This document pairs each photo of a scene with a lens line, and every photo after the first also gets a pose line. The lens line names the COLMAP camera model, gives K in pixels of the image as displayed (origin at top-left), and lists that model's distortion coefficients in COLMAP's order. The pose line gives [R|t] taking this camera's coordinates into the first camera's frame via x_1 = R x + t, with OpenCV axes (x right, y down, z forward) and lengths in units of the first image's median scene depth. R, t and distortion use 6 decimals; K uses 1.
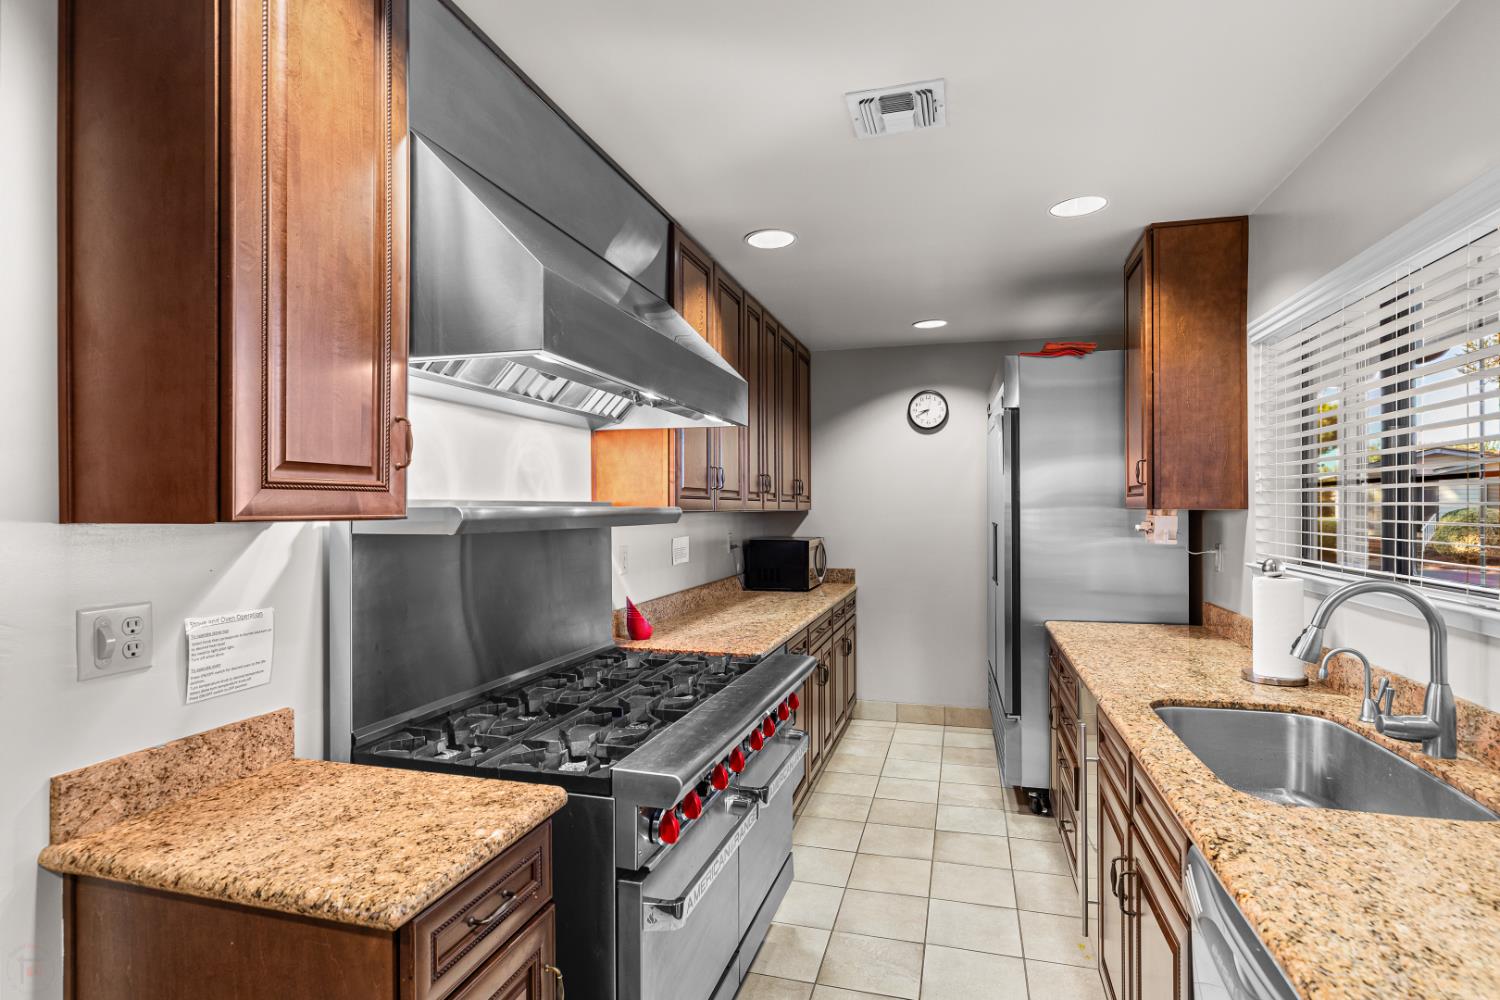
lens RADIAL K [[768.7, 0, 746.1], [0, 768.7, 504.0], [0, 0, 1]] dist [0.000801, -0.000521]
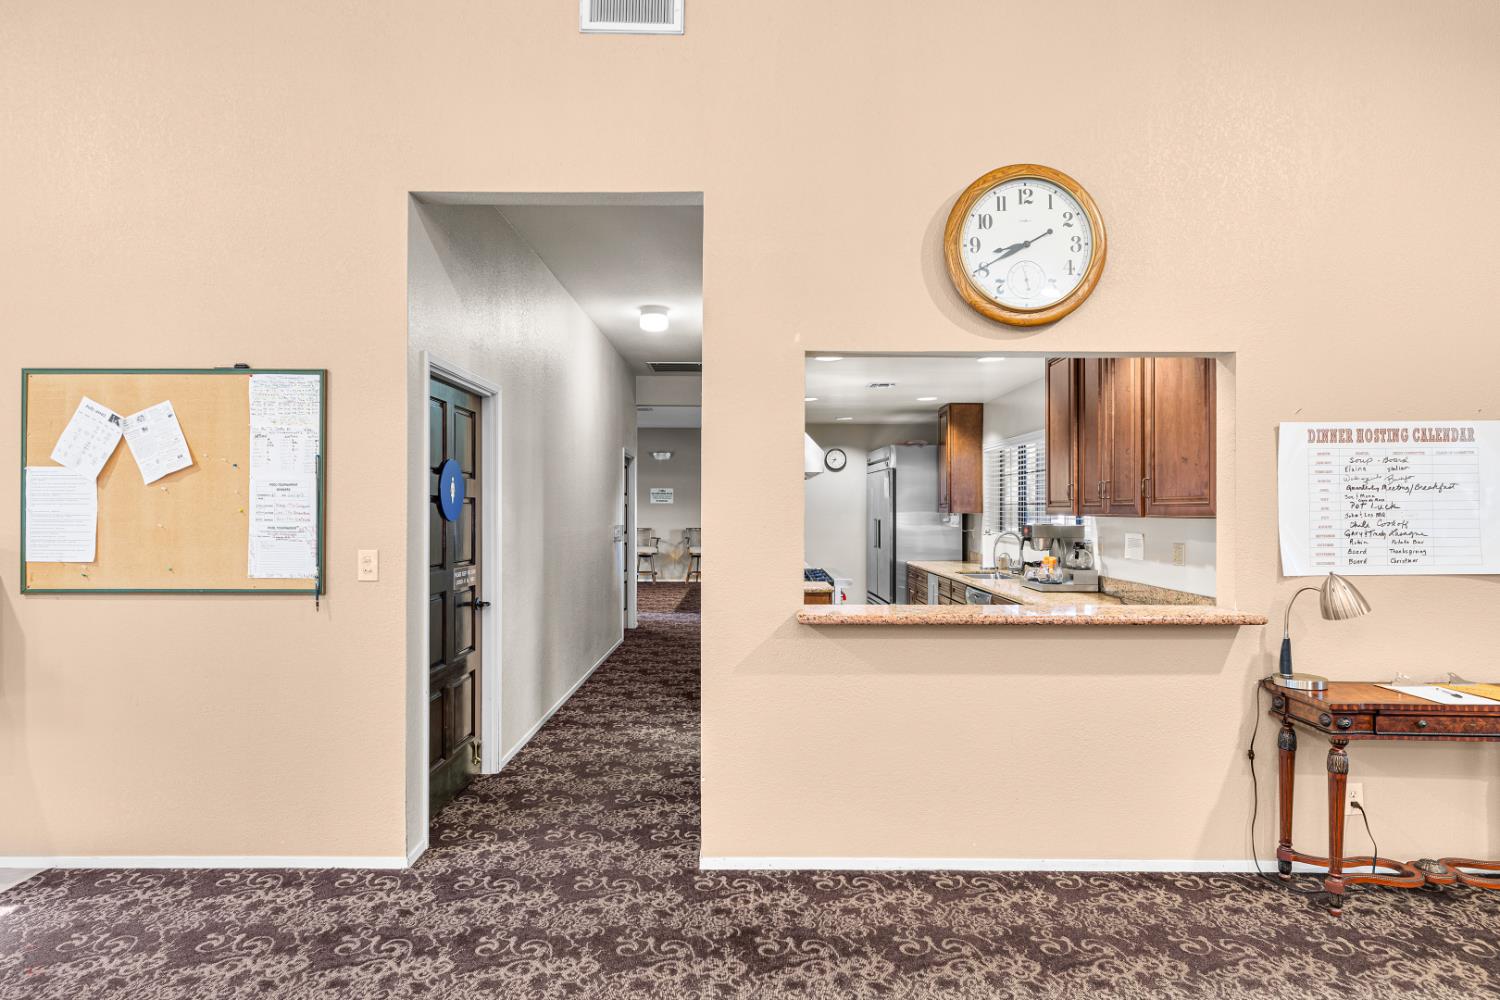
lens RADIAL K [[867.7, 0, 750.7], [0, 867.7, 502.7], [0, 0, 1]] dist [0.006373, 0.000770]
pose [[0.957055, 0.005108, 0.289863, -0.972026], [-0.003716, 0.999979, -0.005355, -0.010664], [-0.289884, 0.004048, 0.957053, -1.616695]]
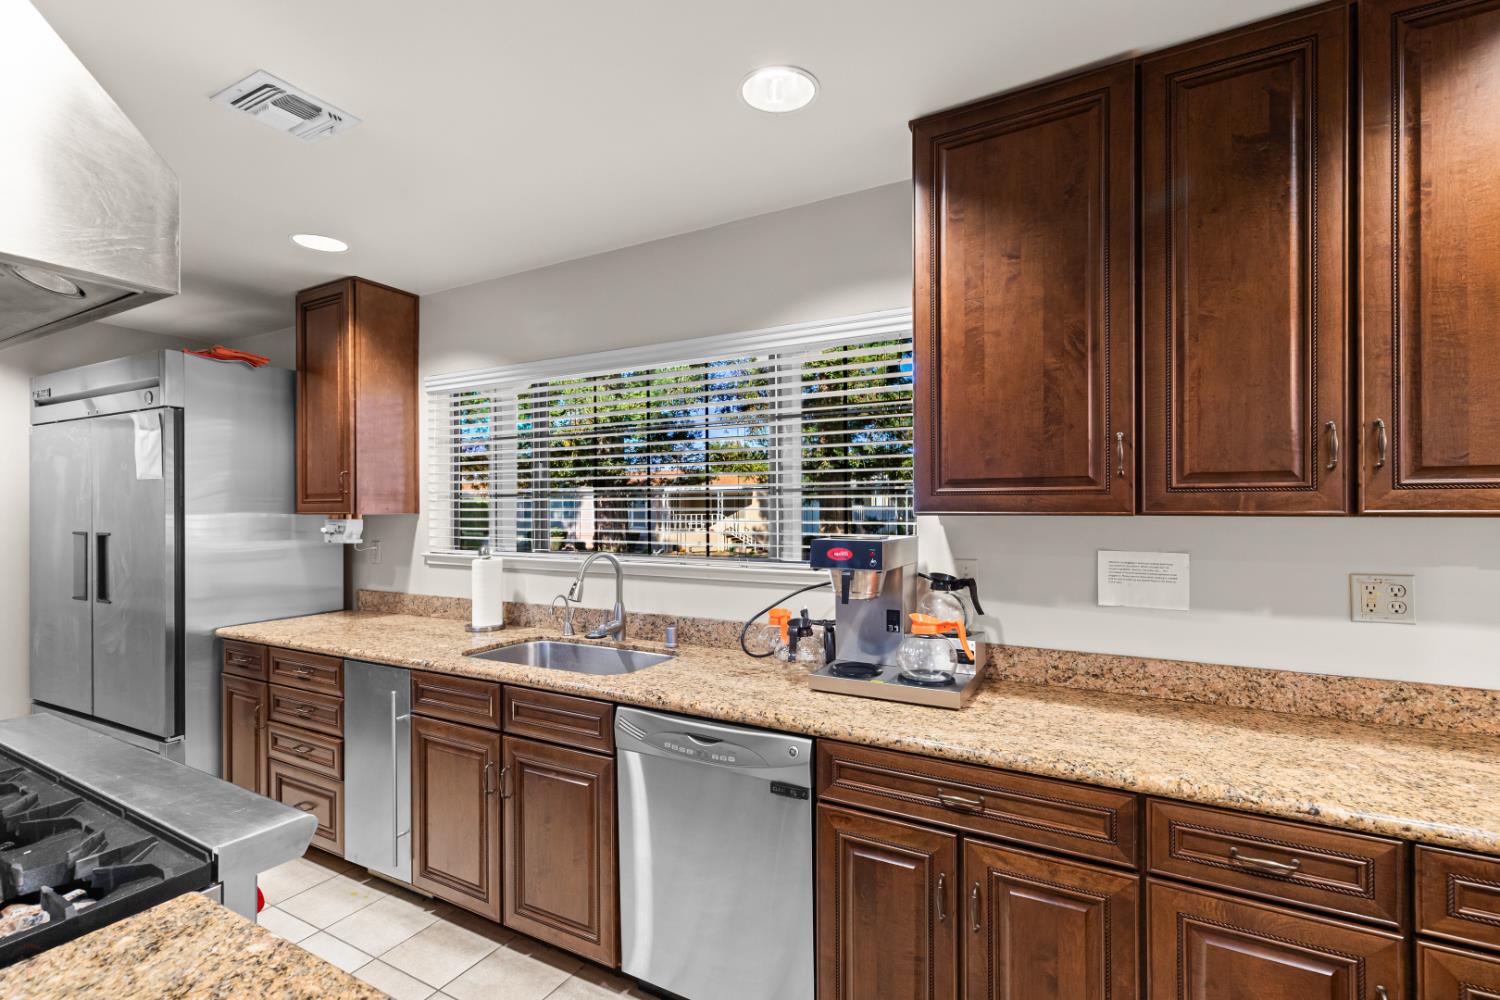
lens RADIAL K [[690.1, 0, 748.9], [0, 690.1, 505.4], [0, 0, 1]] dist [0.004532, 0.000265]
pose [[0.217889, 0.006707, 0.975950, -0.395699], [-0.000707, 0.999977, -0.006714, 0.000081], [-0.975973, 0.000773, 0.217889, 0.168144]]
